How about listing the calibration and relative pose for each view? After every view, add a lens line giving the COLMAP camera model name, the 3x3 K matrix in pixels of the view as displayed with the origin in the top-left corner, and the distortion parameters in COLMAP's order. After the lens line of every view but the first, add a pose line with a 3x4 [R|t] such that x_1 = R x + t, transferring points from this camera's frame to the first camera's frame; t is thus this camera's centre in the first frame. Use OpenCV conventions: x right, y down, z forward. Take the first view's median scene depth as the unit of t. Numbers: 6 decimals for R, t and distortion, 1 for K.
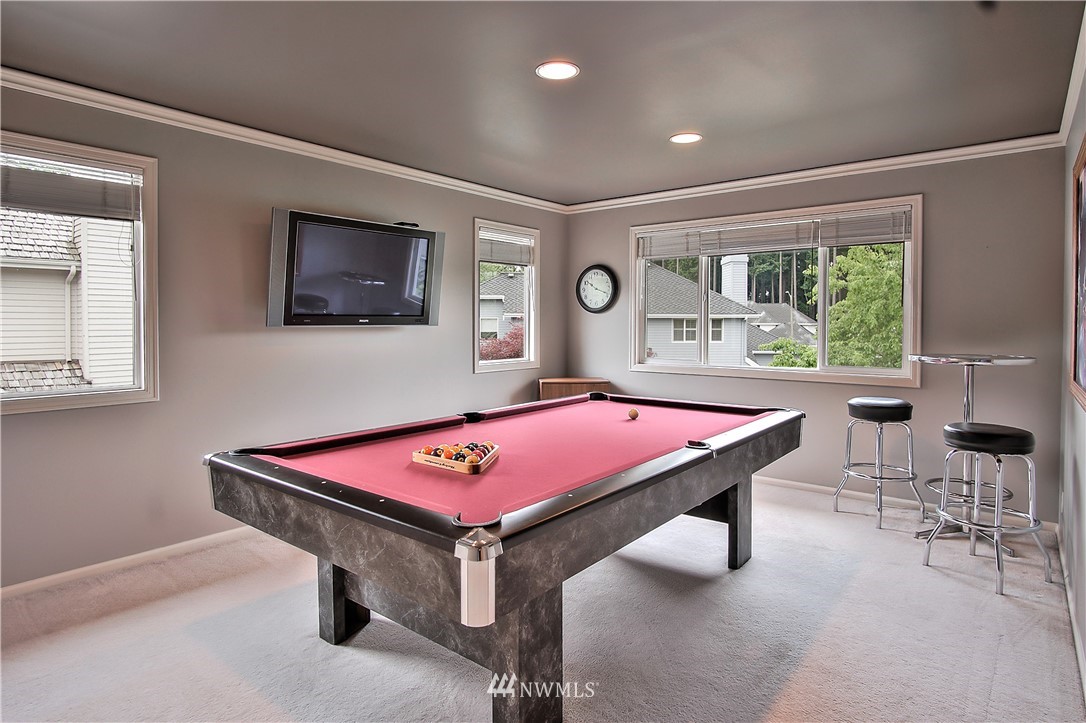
lens RADIAL K [[583.4, 0, 545.2], [0, 583.4, 329.2], [0, 0, 1]] dist [0.015903, -0.000109]
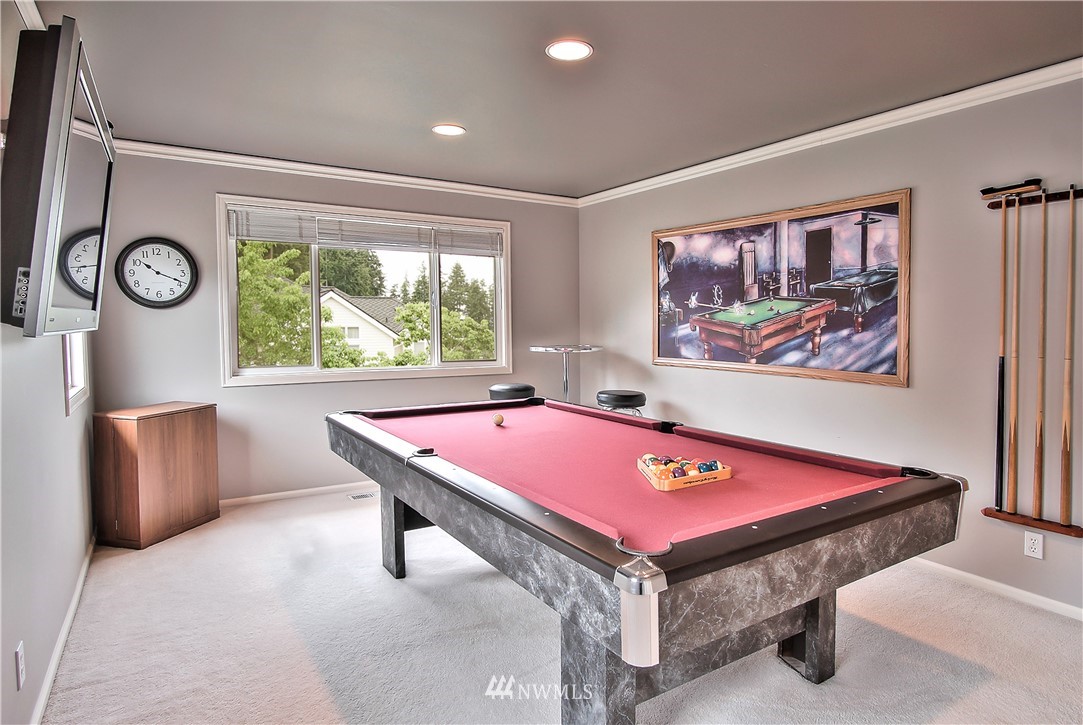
lens RADIAL K [[620.4, 0, 543.6], [0, 620.4, 324.3], [0, 0, 1]] dist [-0.067342, -0.000238]
pose [[0.333223, -0.004279, 0.942838, -0.500147], [0.008685, 0.999961, 0.001469, -0.007159], [-0.942808, 0.007699, 0.333247, 0.396650]]
